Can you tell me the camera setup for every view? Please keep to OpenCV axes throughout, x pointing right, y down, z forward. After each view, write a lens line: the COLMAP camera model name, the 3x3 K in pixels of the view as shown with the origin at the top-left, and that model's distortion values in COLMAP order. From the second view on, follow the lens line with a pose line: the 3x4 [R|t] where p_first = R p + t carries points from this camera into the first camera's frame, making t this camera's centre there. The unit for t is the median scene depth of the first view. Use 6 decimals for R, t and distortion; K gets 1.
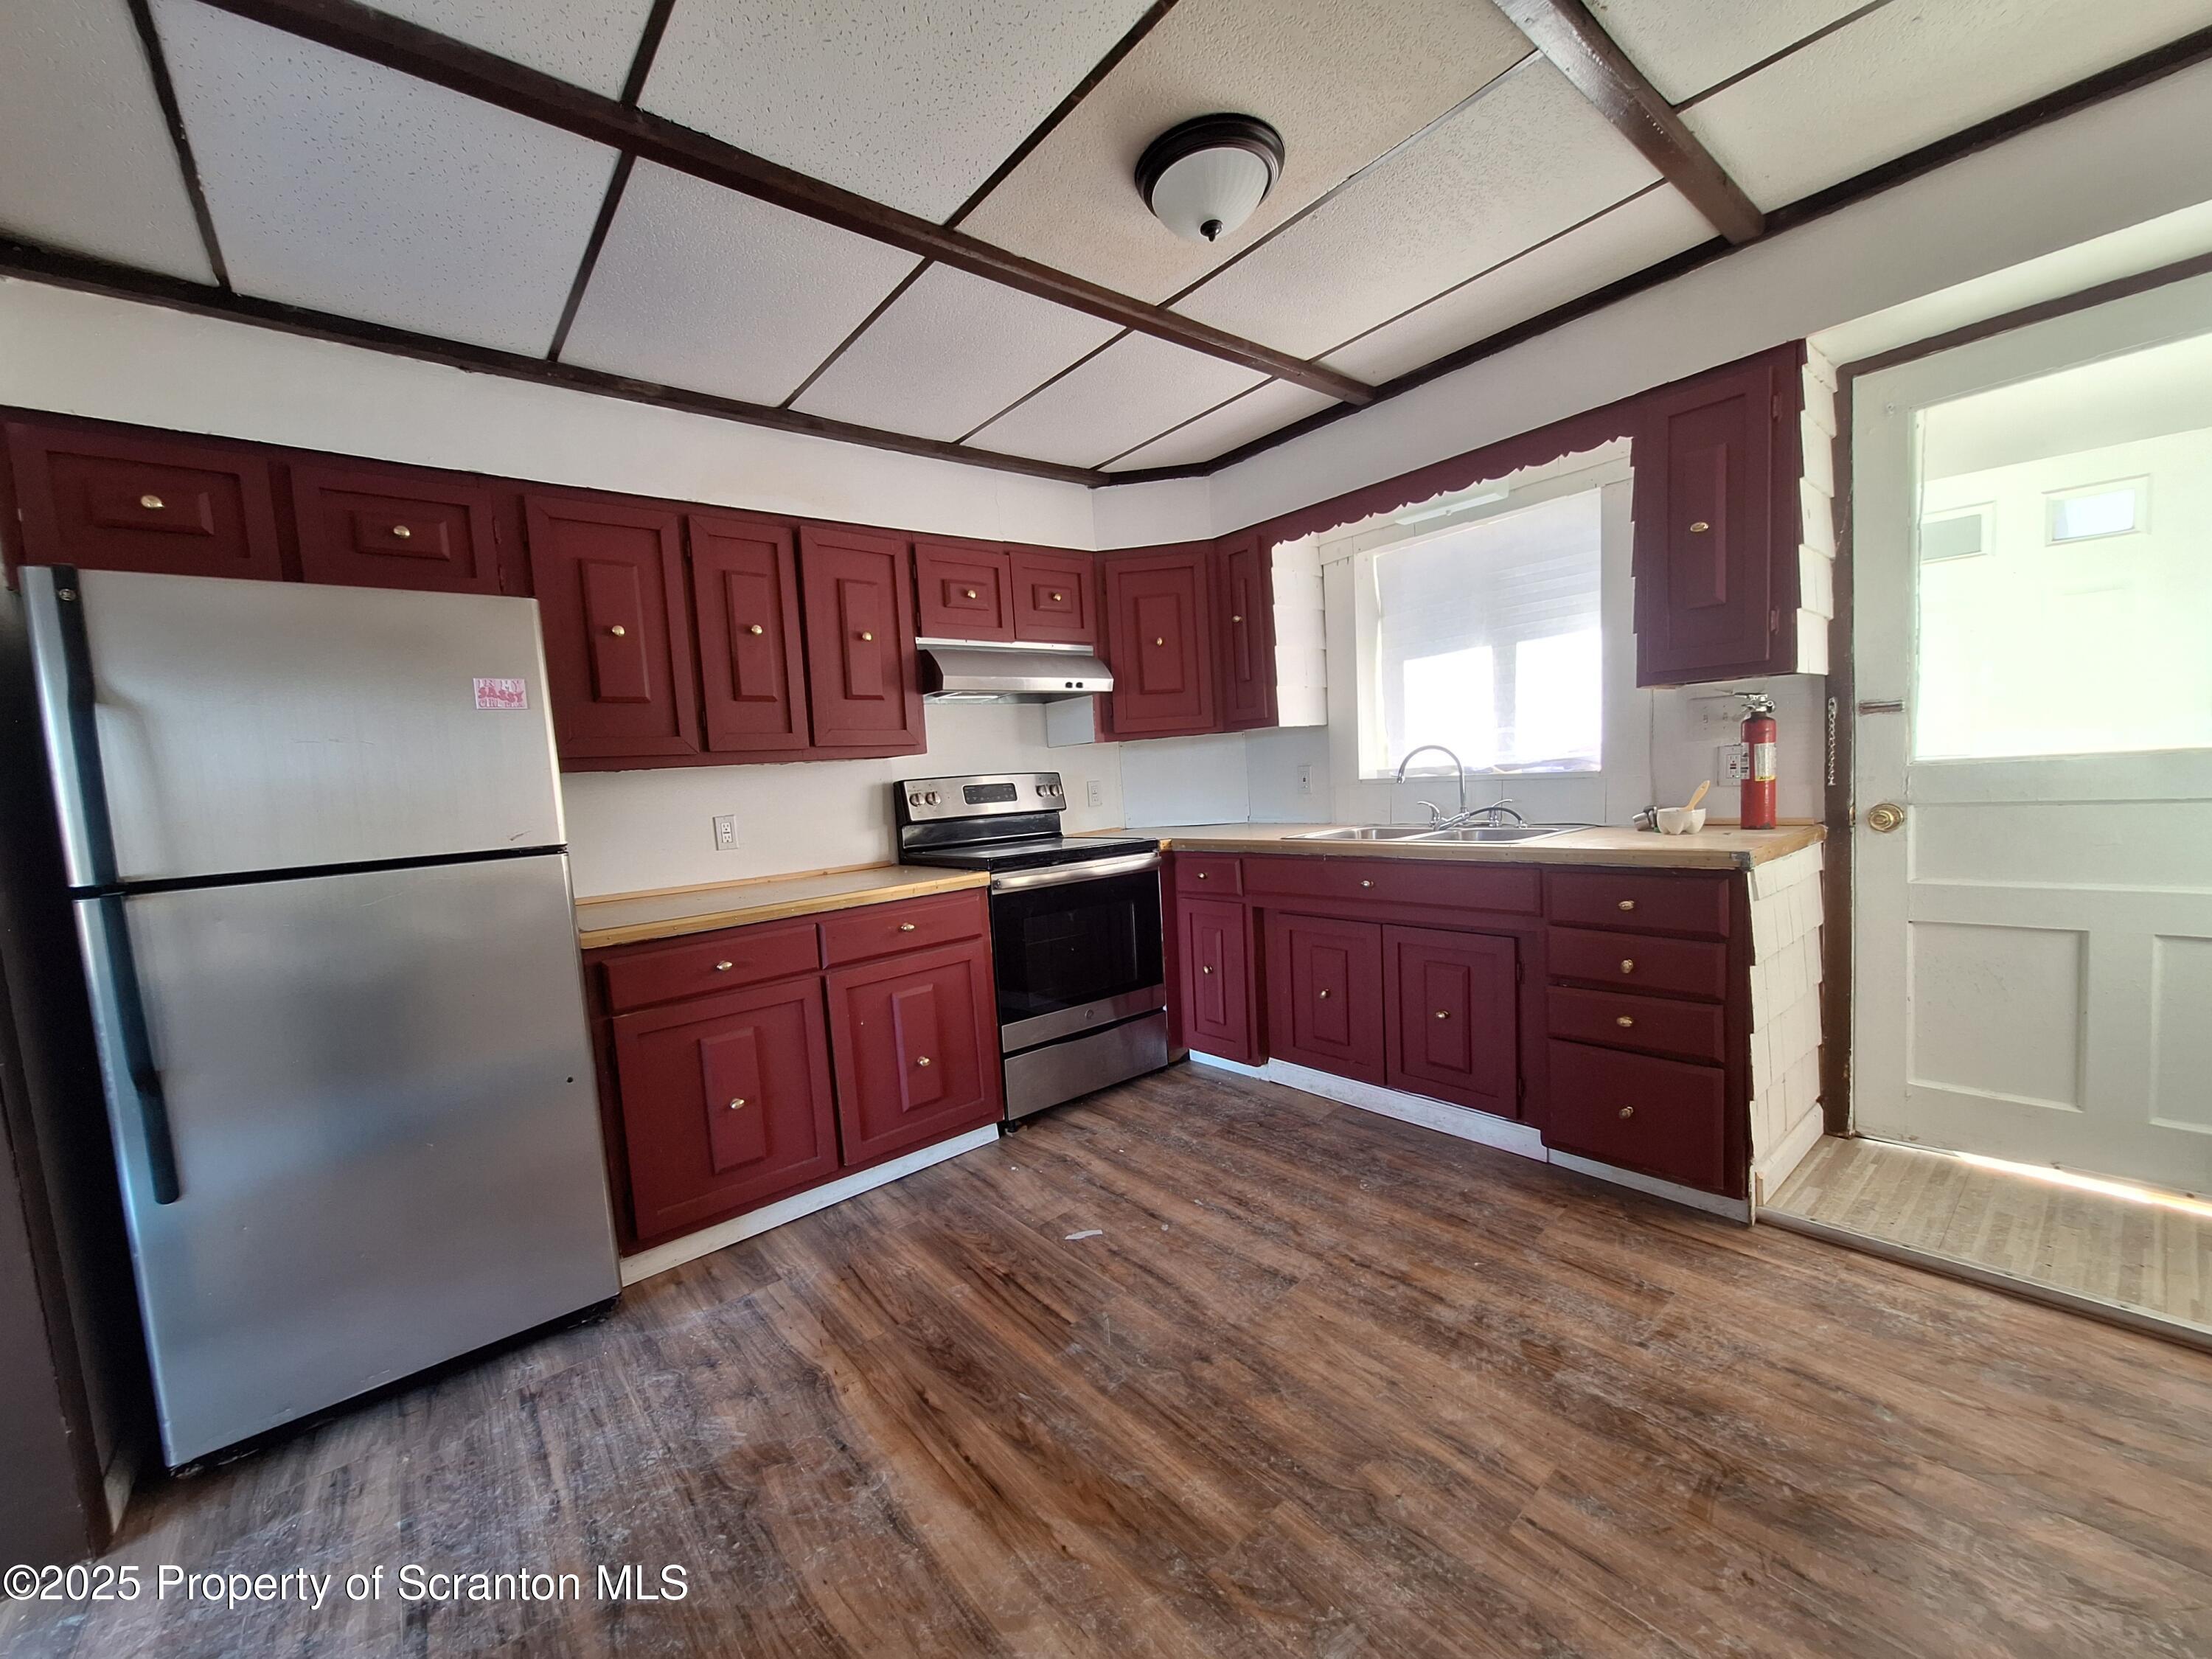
lens RADIAL K [[871.8, 0, 1086.2], [0, 871.8, 849.3], [0, 0, 1]] dist [-0.011032, 0.003866]
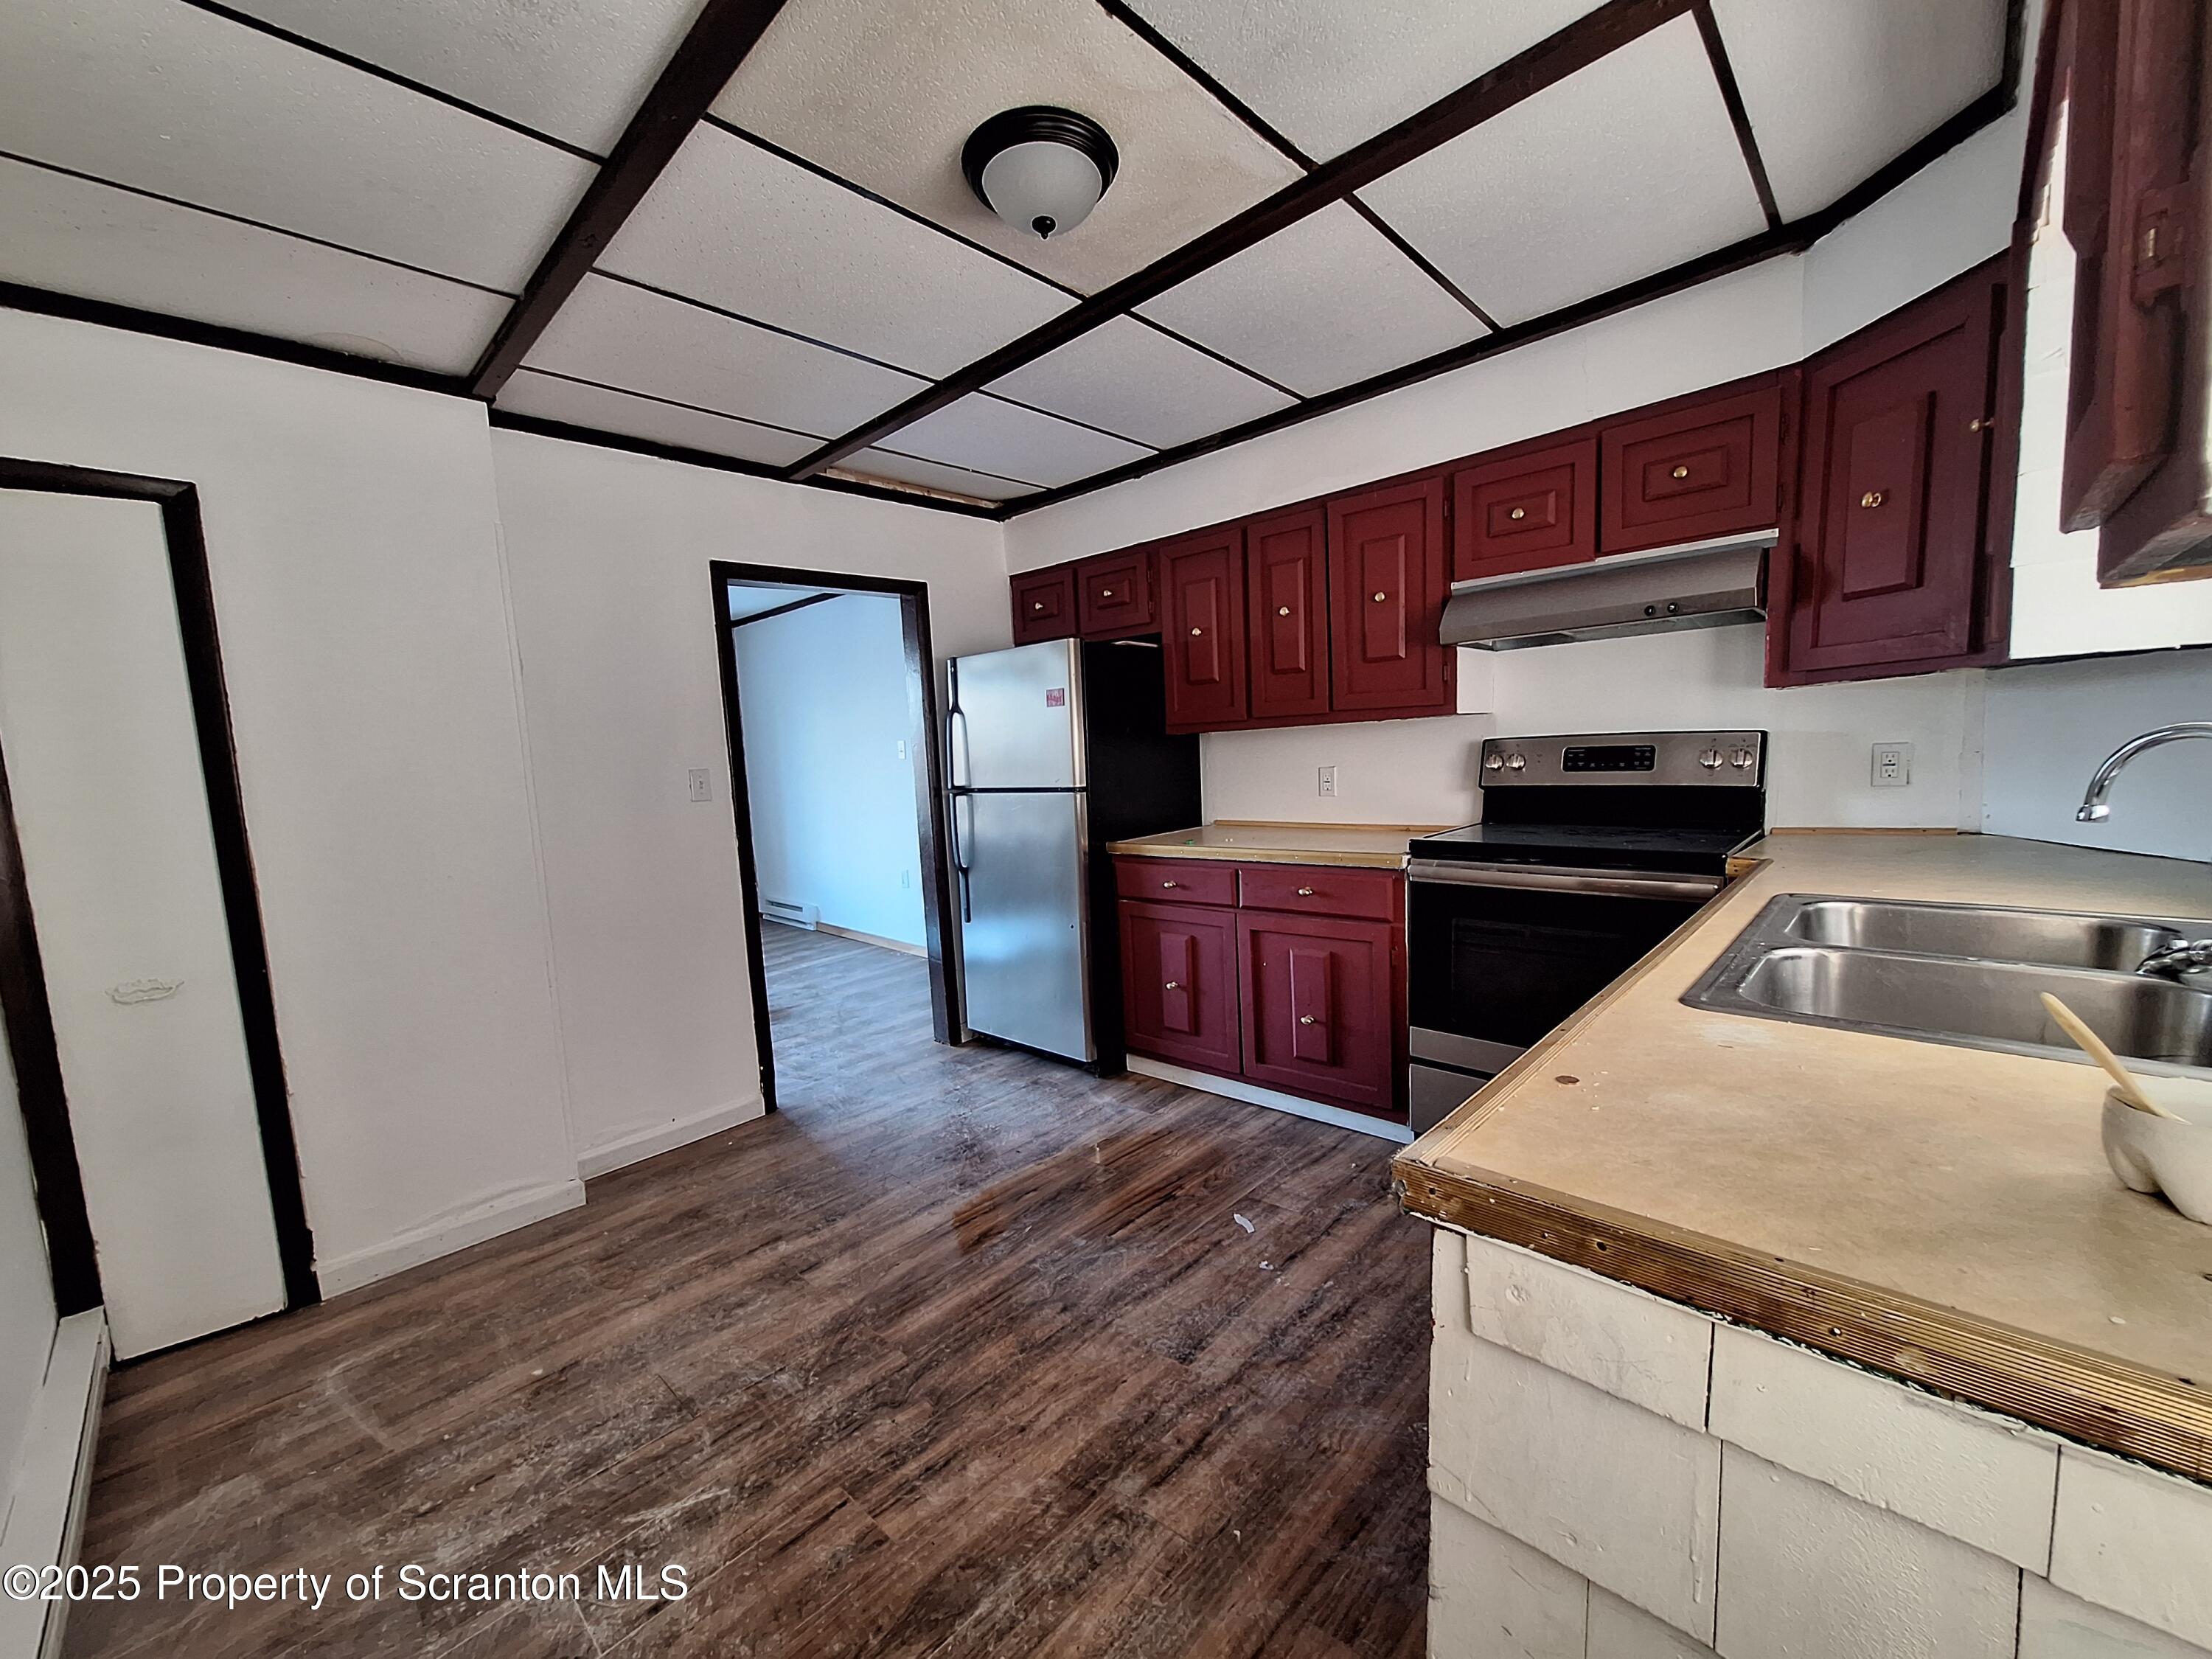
lens RADIAL K [[871.8, 0, 1086.2], [0, 871.8, 849.3], [0, 0, 1]] dist [-0.011032, 0.003866]
pose [[0.119446, 0.172465, -0.977747, 1.136580], [-0.041295, 0.984808, 0.168665, -0.184272], [0.991982, 0.020229, 0.124753, 0.883333]]
